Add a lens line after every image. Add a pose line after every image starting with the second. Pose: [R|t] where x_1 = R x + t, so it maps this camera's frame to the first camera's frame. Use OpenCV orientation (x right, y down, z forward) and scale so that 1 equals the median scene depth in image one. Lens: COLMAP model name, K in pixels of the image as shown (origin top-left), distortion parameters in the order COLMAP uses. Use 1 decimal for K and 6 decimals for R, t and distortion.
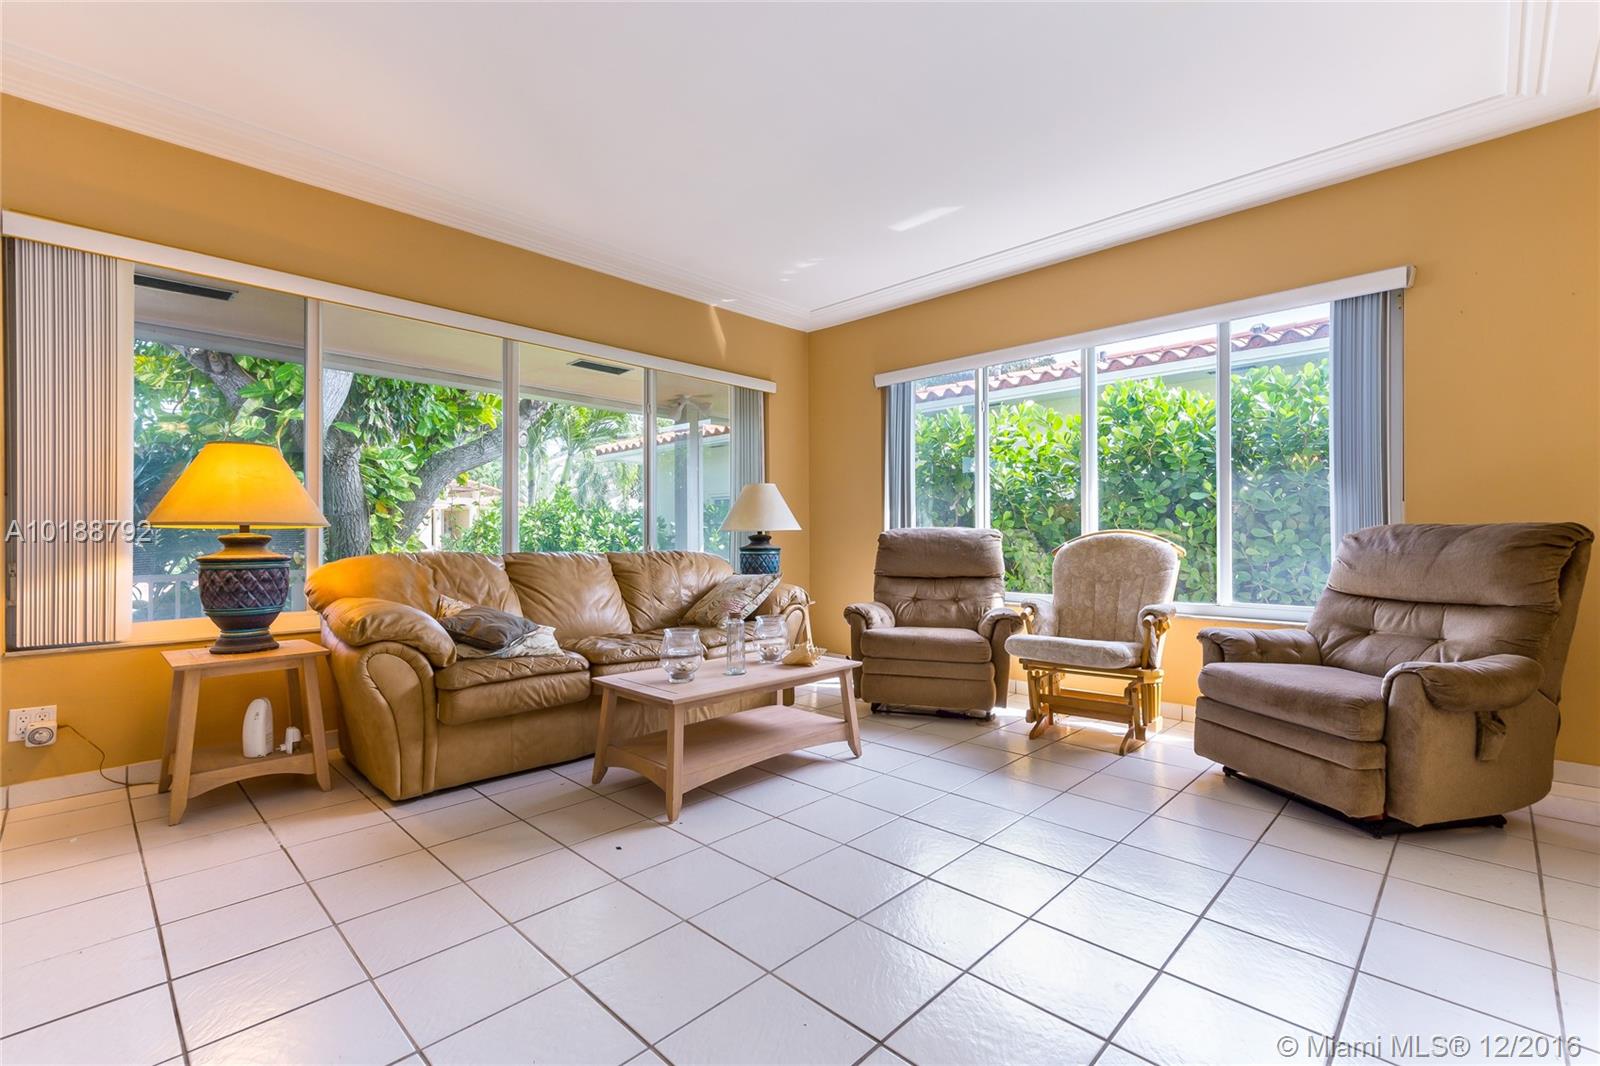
lens RADIAL K [[682.1, 0, 808.5], [0, 682.1, 536.5], [0, 0, 1]] dist [0.001773, 0.000119]
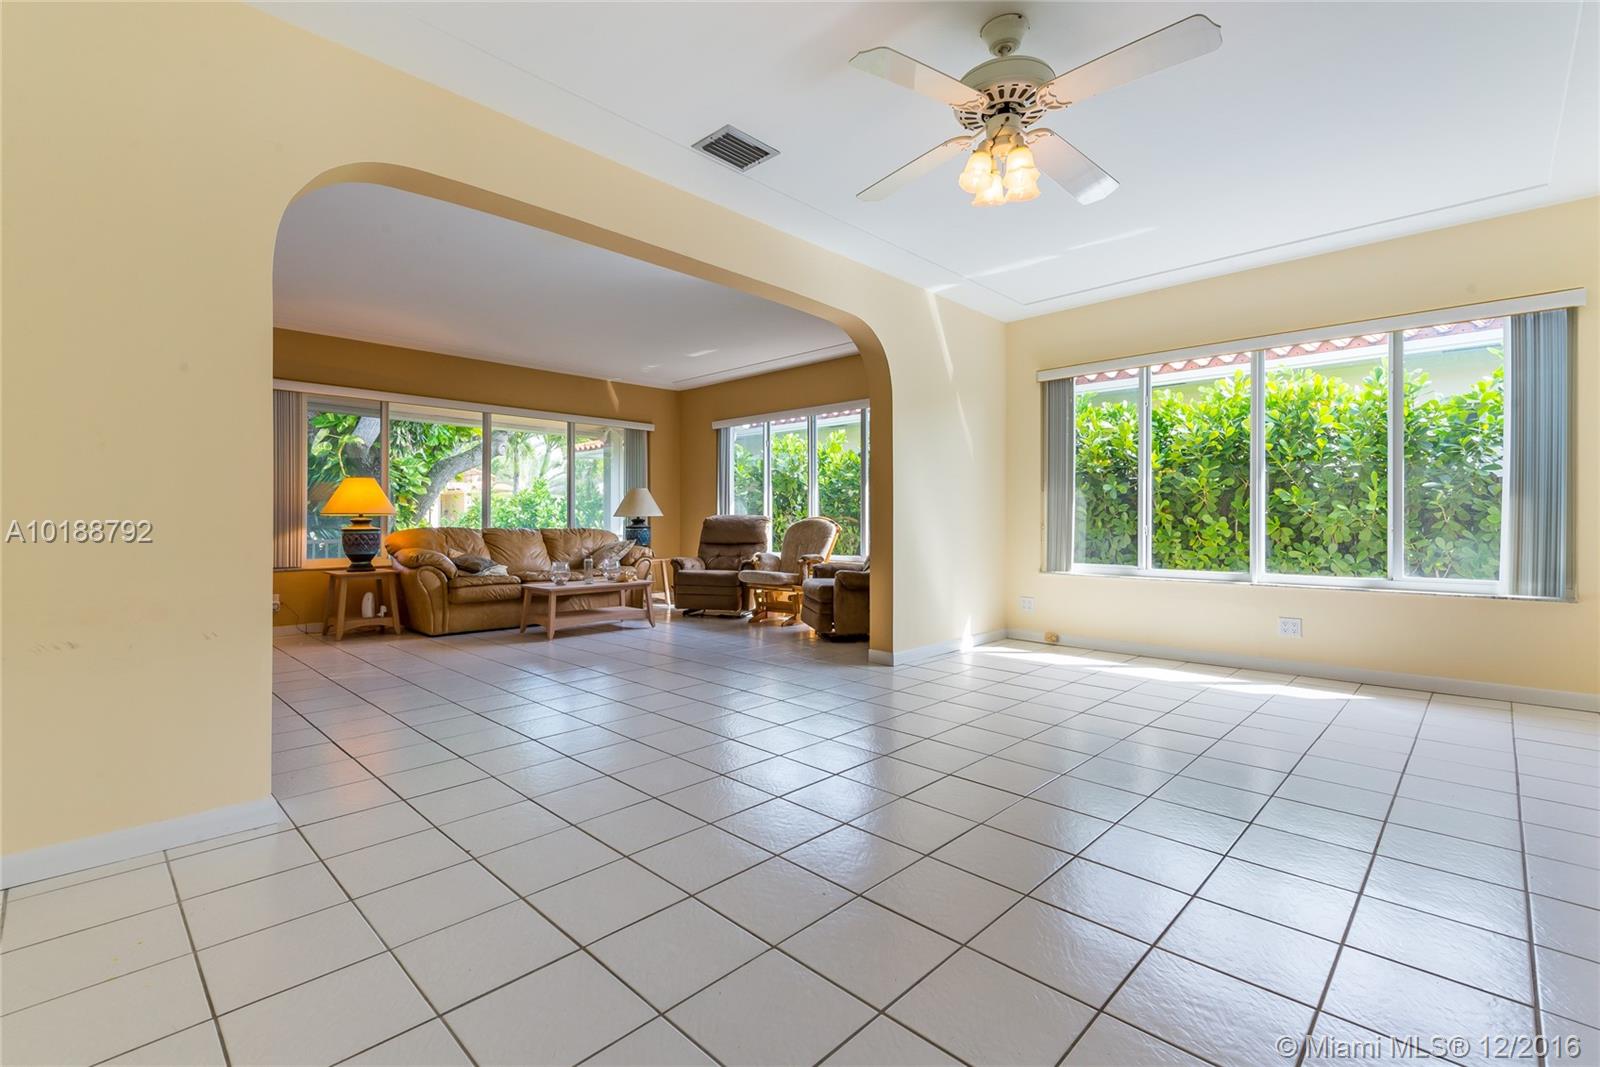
lens RADIAL K [[708.3, 0, 803.6], [0, 708.3, 524.7], [0, 0, 1]] dist [0.026428, -0.000055]
pose [[0.999834, 0.002733, -0.017990, 0.531645], [-0.002595, 0.999967, 0.007679, -0.003350], [0.018010, -0.007631, 0.999809, -1.060699]]
